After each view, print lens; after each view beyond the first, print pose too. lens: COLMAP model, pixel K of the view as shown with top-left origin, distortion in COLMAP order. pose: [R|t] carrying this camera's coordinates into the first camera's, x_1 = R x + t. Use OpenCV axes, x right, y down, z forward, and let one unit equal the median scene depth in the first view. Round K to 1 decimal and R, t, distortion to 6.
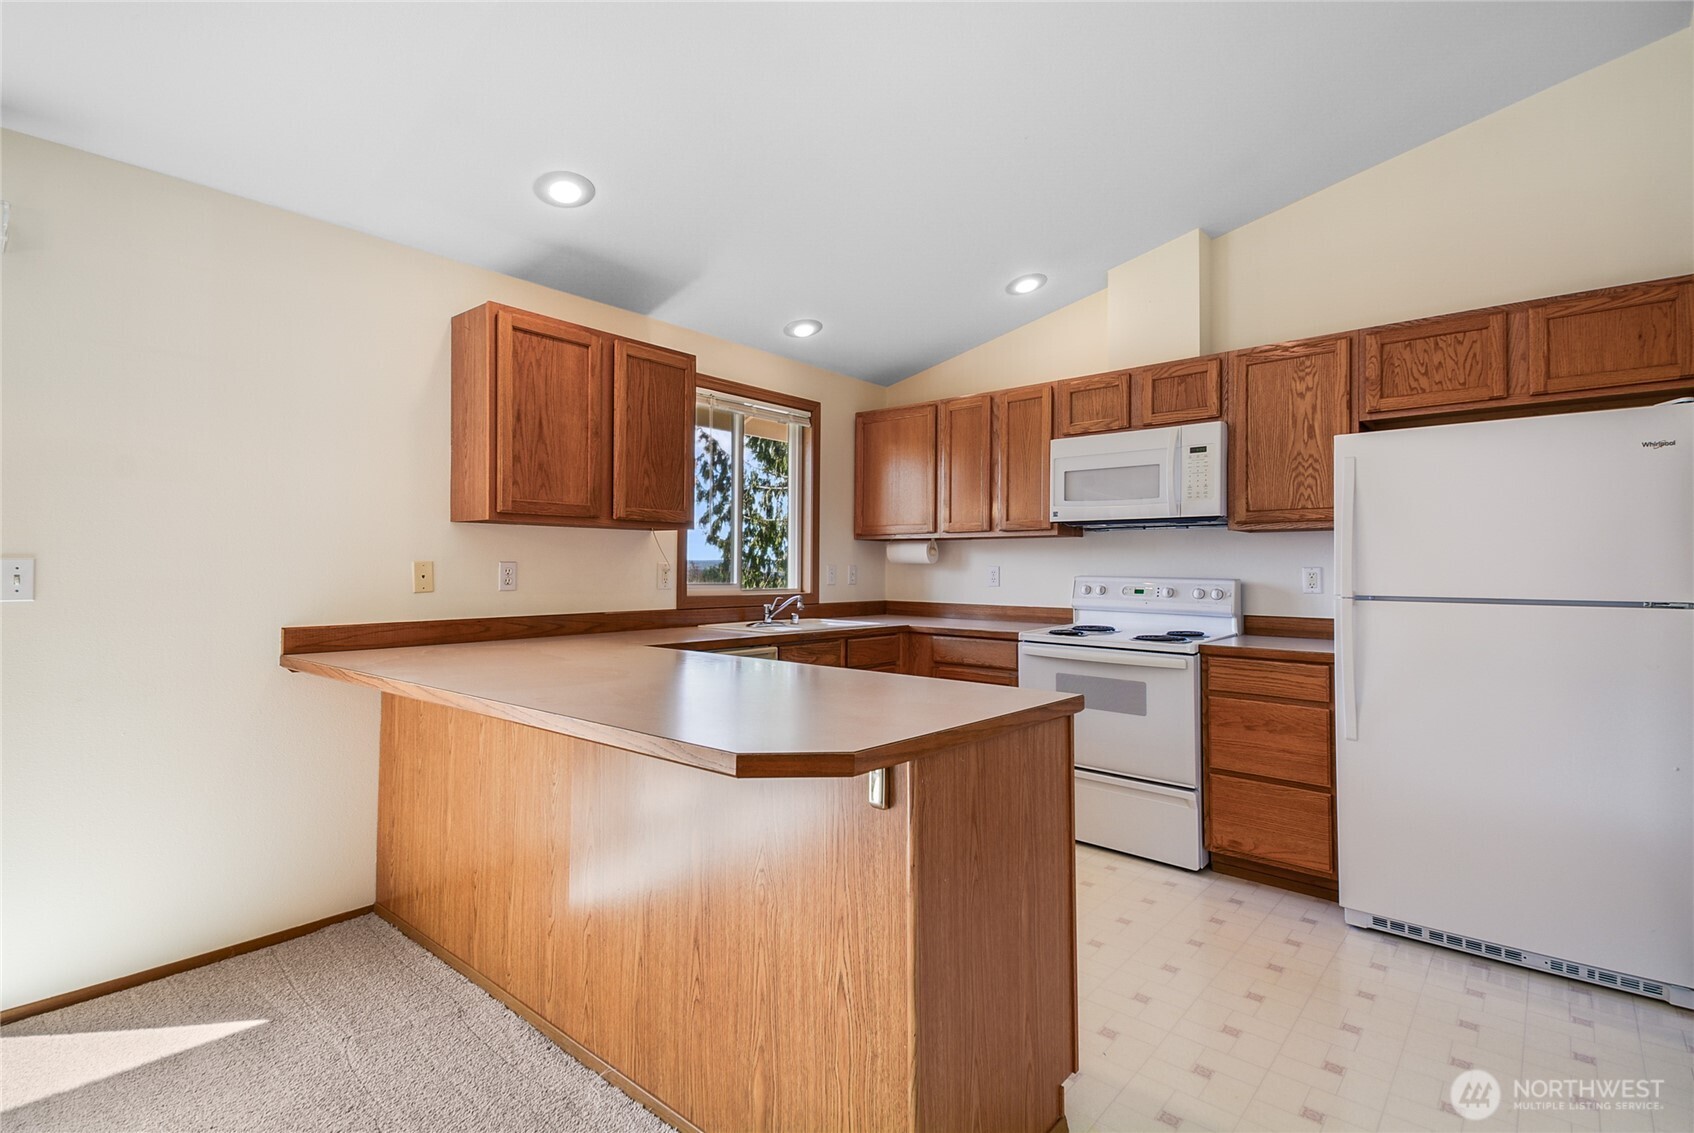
lens RADIAL K [[805.7, 0, 853.2], [0, 805.7, 561.1], [0, 0, 1]] dist [0.005312, 0.000280]
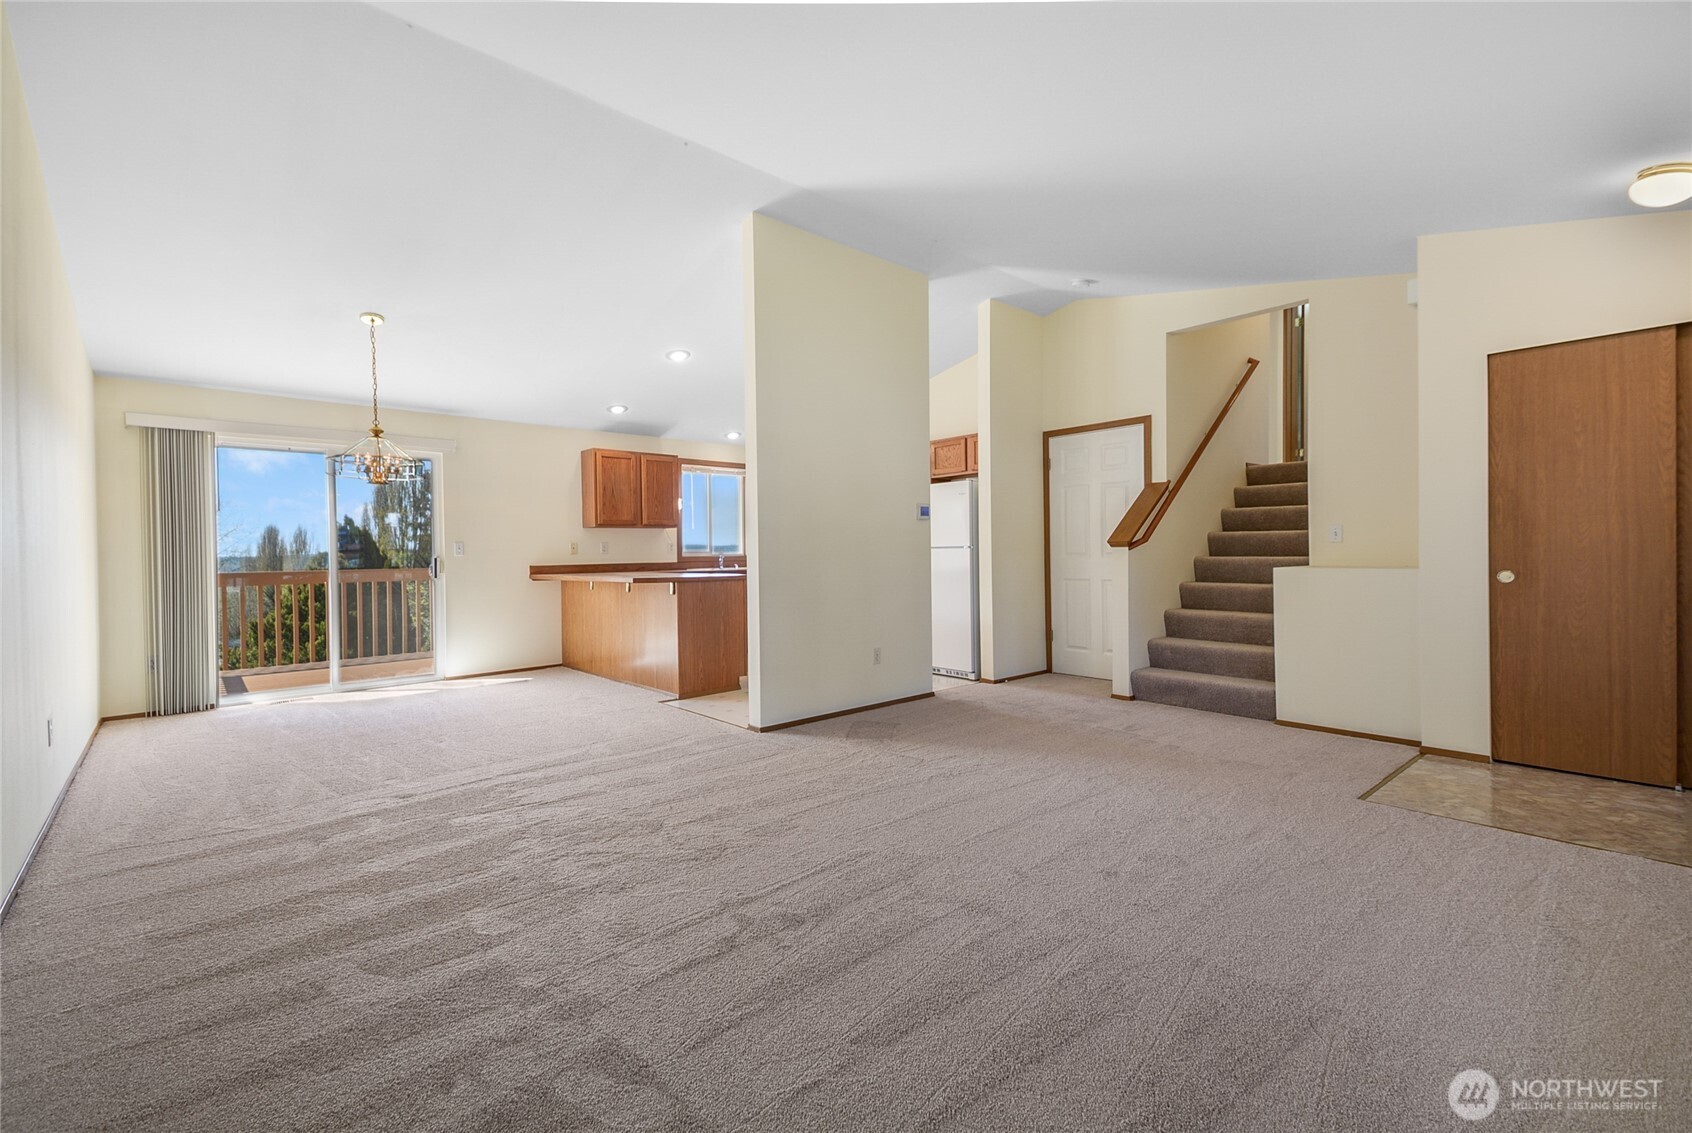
lens RADIAL K [[761.2, 0, 842.0], [0, 761.2, 562.8], [0, 0, 1]] dist [-0.002039, -0.000081]
pose [[0.989542, -0.015992, -0.143355, 0.698123], [0.019491, 0.999545, 0.023040, 0.025736], [0.142921, -0.025593, 0.989403, -1.349260]]
